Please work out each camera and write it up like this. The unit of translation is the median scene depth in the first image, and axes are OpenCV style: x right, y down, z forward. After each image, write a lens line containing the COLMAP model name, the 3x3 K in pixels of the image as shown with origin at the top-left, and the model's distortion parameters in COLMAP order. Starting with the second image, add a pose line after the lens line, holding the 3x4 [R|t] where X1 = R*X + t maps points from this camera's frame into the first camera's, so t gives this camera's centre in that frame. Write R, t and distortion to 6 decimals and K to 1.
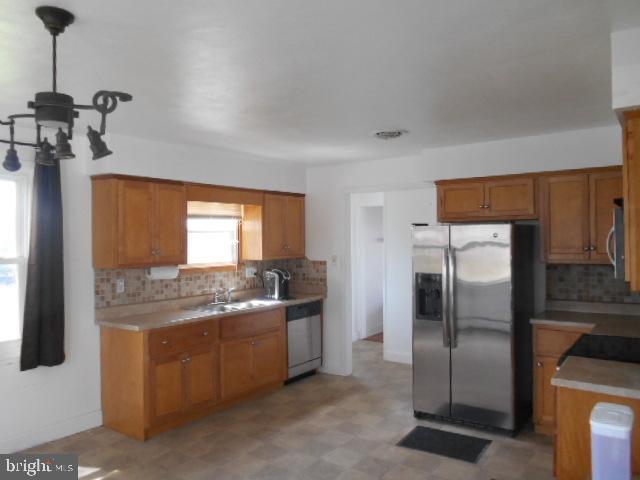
lens RADIAL K [[493.8, 0, 316.3], [0, 493.8, 239.7], [0, 0, 1]] dist [-0.020442, -0.001046]
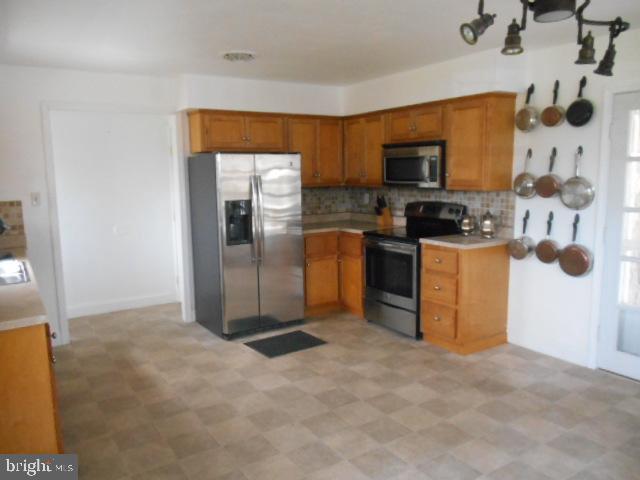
lens RADIAL K [[493.8, 0, 316.1], [0, 493.8, 238.3], [0, 0, 1]] dist [-0.020442, -0.001046]
pose [[0.367379, -0.118516, 0.922489, -0.713658], [0.015835, 0.992501, 0.121205, 0.025494], [-0.929936, -0.029921, 0.366501, 0.483160]]
